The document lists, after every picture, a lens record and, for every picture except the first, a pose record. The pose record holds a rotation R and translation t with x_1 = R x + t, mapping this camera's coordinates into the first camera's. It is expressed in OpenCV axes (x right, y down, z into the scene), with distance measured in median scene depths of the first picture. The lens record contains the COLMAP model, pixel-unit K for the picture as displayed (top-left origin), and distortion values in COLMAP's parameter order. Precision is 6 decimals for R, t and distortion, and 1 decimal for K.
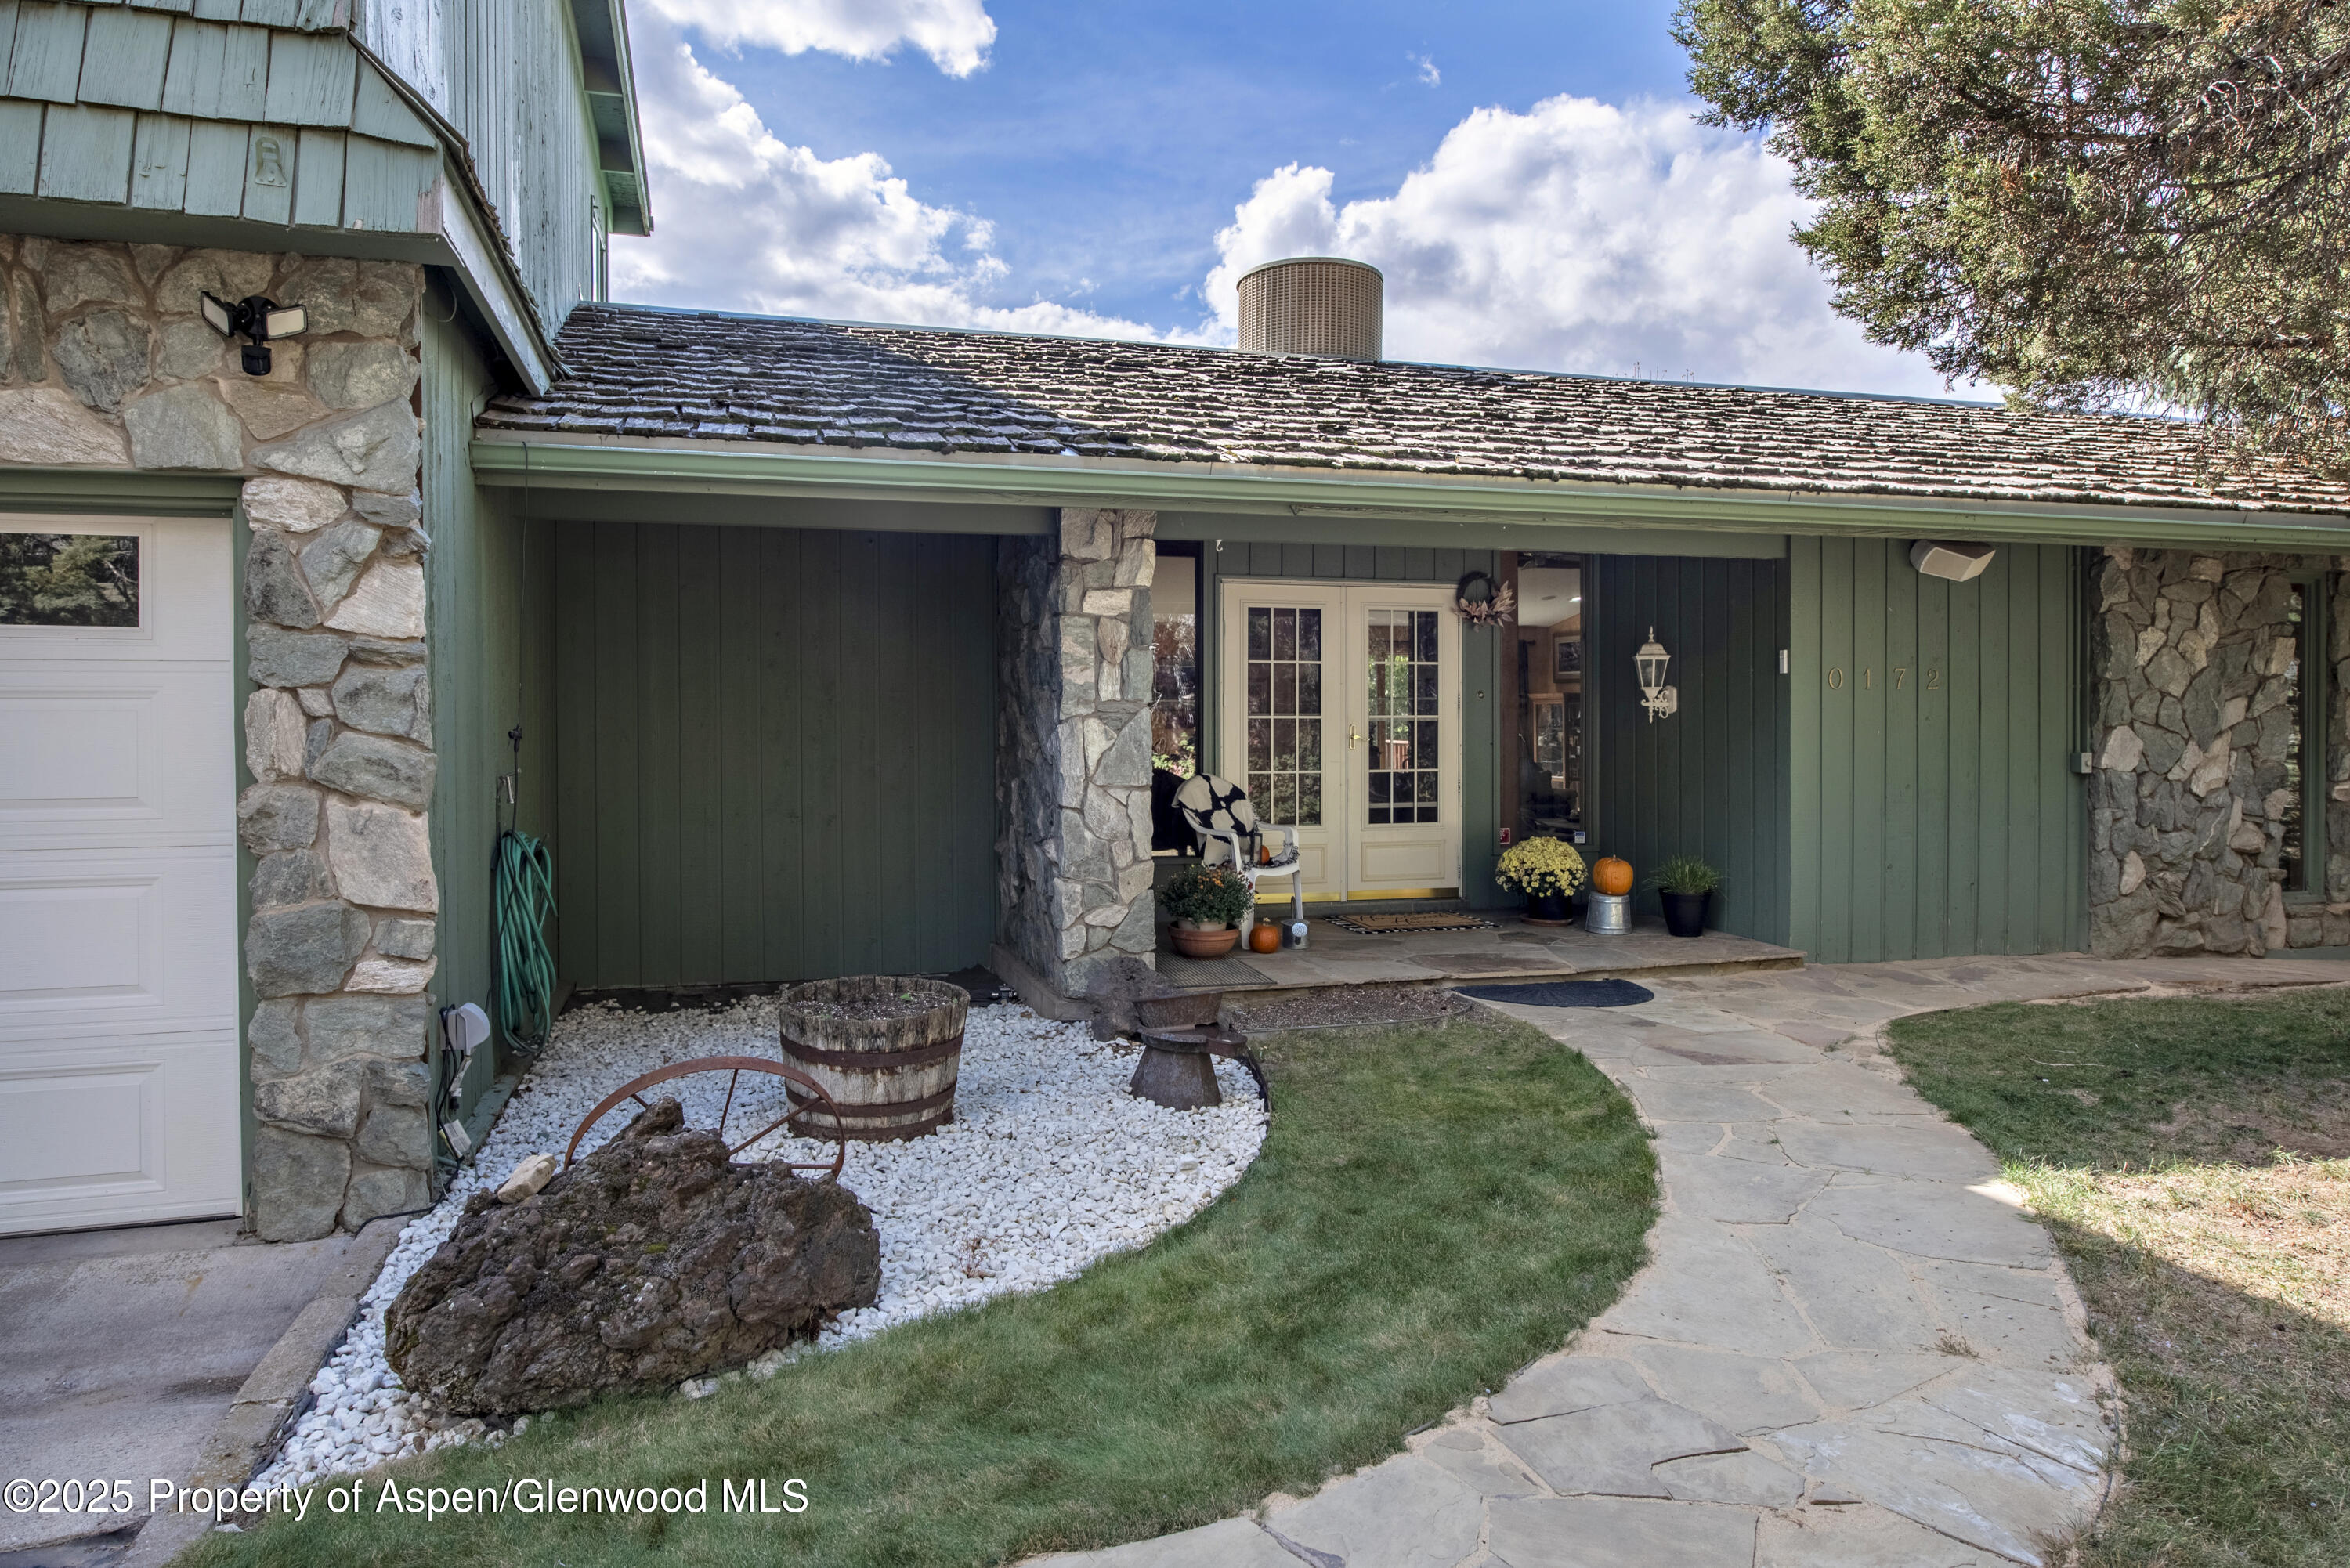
lens RADIAL K [[1320.0, 0, 1164.0], [0, 1320.0, 759.2], [0, 0, 1]] dist [-0.006313, -0.000972]
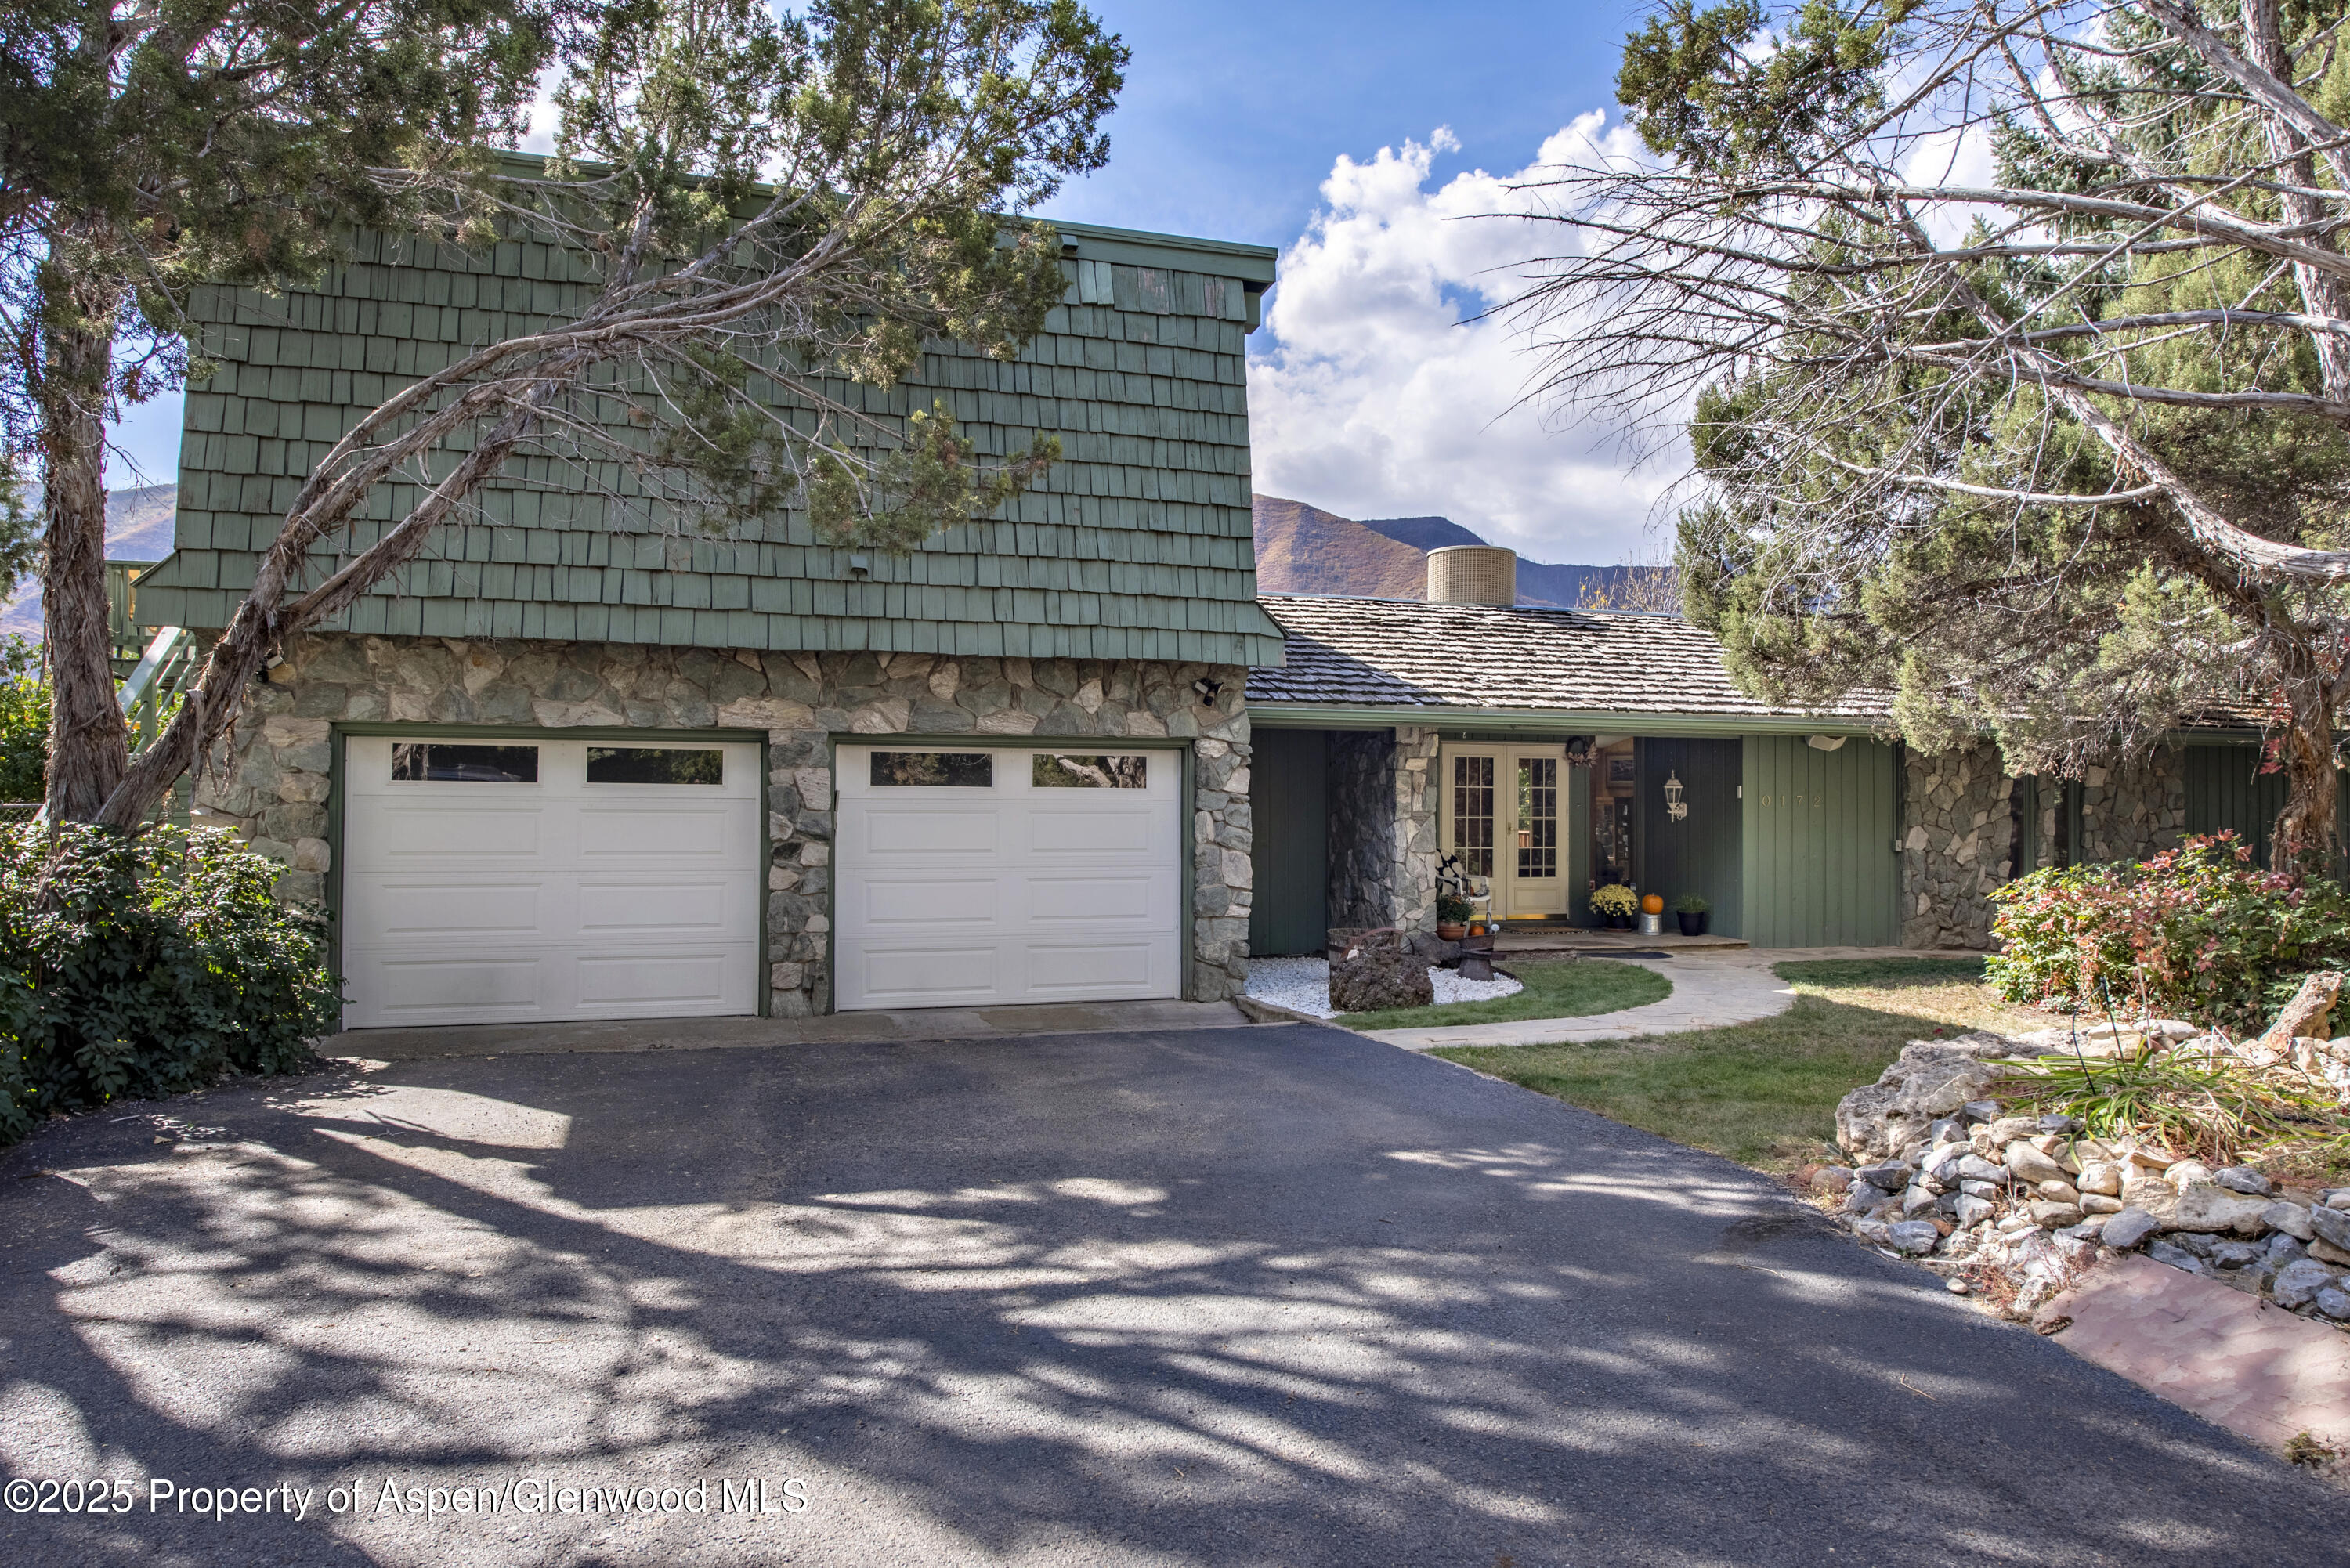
lens RADIAL K [[1632.8, 0, 1183.5], [0, 1632.8, 800.7], [0, 0, 1]] dist [-0.003977, 0.000453]
pose [[0.998409, 0.008991, 0.055658, -0.453816], [-0.007374, 0.999547, -0.029193, 0.014220], [-0.055895, 0.028736, 0.998023, -1.276463]]
